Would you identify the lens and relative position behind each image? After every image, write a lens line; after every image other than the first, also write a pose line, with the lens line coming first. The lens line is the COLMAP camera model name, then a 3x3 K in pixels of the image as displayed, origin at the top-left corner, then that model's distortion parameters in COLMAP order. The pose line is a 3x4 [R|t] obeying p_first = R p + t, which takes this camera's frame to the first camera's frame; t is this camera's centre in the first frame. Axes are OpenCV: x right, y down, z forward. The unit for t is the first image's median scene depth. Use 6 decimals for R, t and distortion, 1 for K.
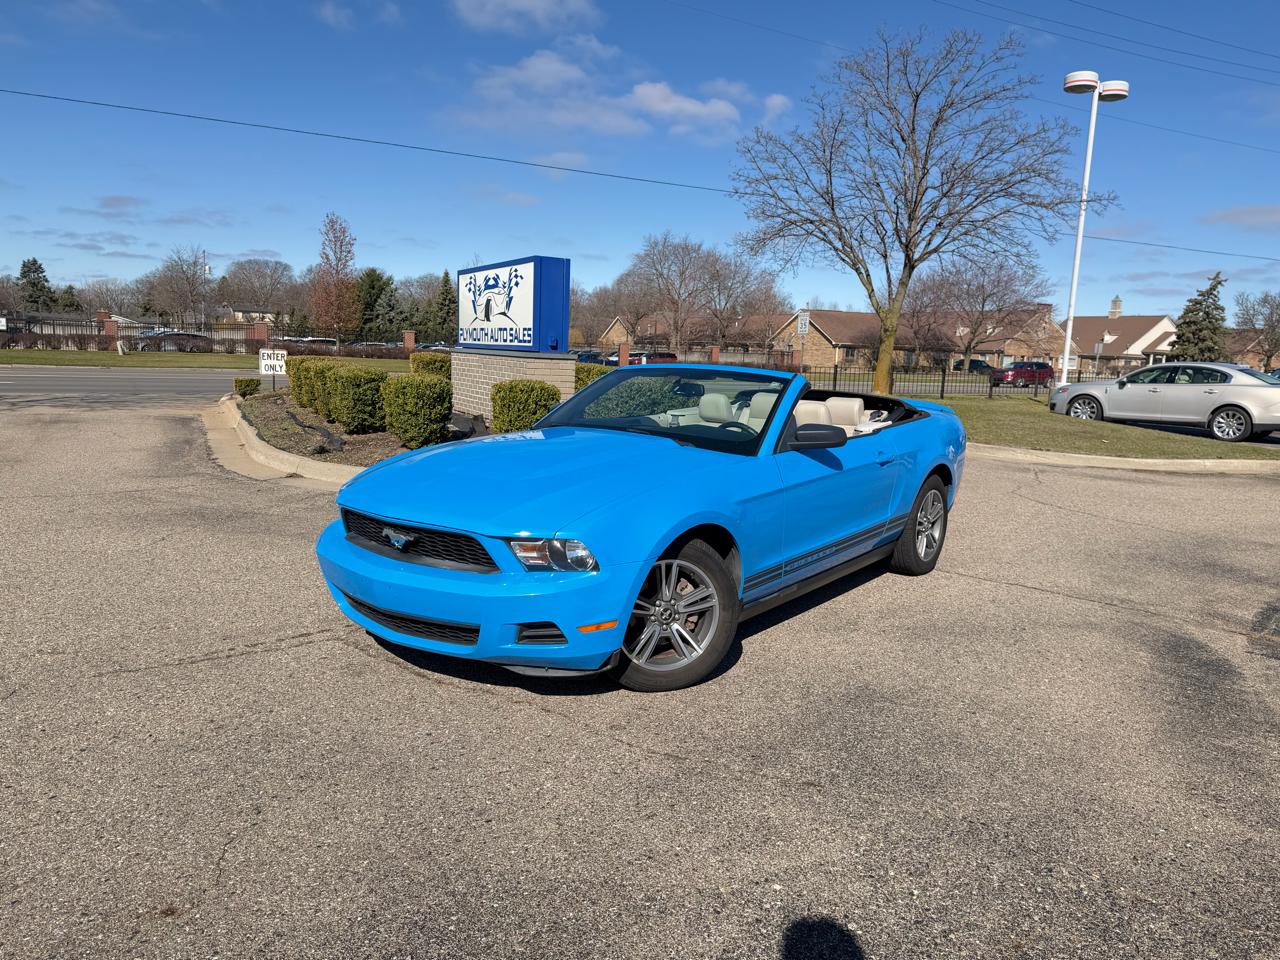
lens RADIAL K [[896.3, 0, 639.9], [0, 896.3, 485.6], [0, 0, 1]] dist [0.051290, -0.078713]
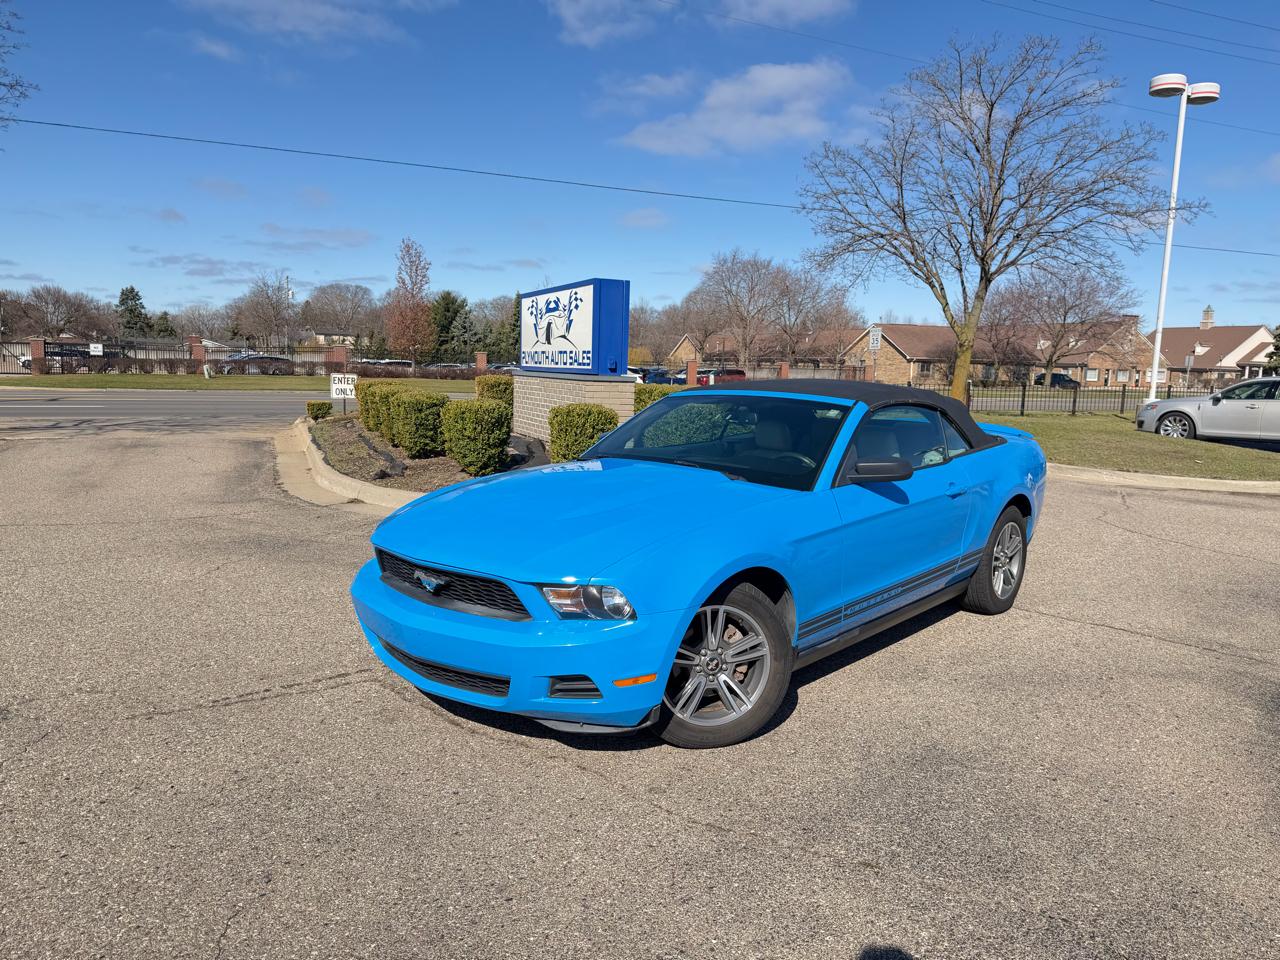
lens RADIAL K [[896.3, 0, 639.9], [0, 896.3, 485.6], [0, 0, 1]] dist [0.051290, -0.078713]
pose [[0.996968, -0.000844, -0.077808, 0.007230], [-0.000616, 0.999824, -0.018727, -0.006406], [0.077810, 0.018719, 0.996792, 0.016630]]
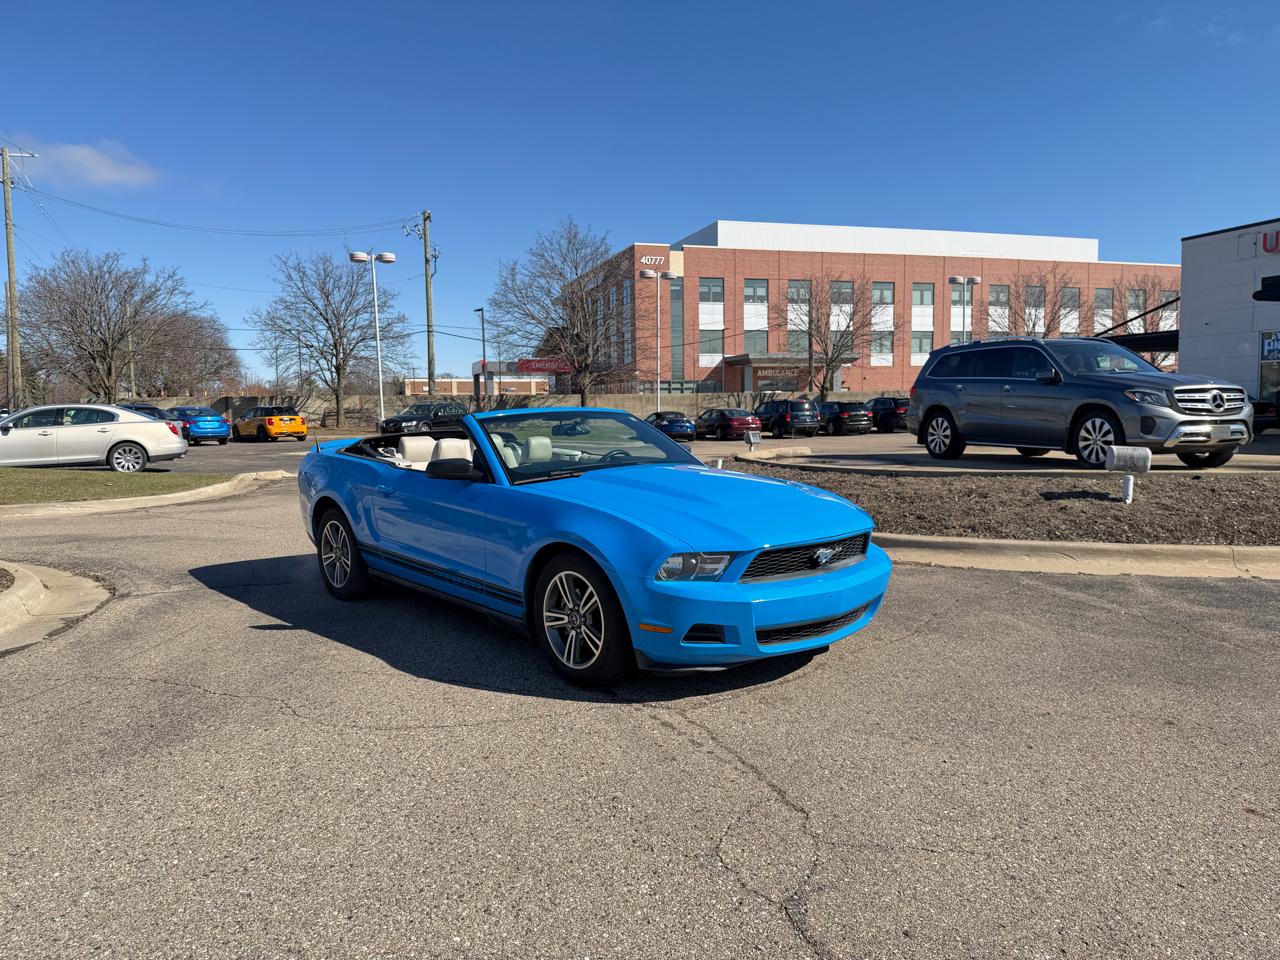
lens RADIAL K [[898.8, 0, 637.4], [0, 898.8, 486.3], [0, 0, 1]] dist [0.059208, -0.100138]
pose [[0.170281, -0.120072, 0.978053, -0.371798], [0.162249, 0.982418, 0.092360, -0.045498], [-0.971946, 0.142961, 0.186769, 0.256255]]
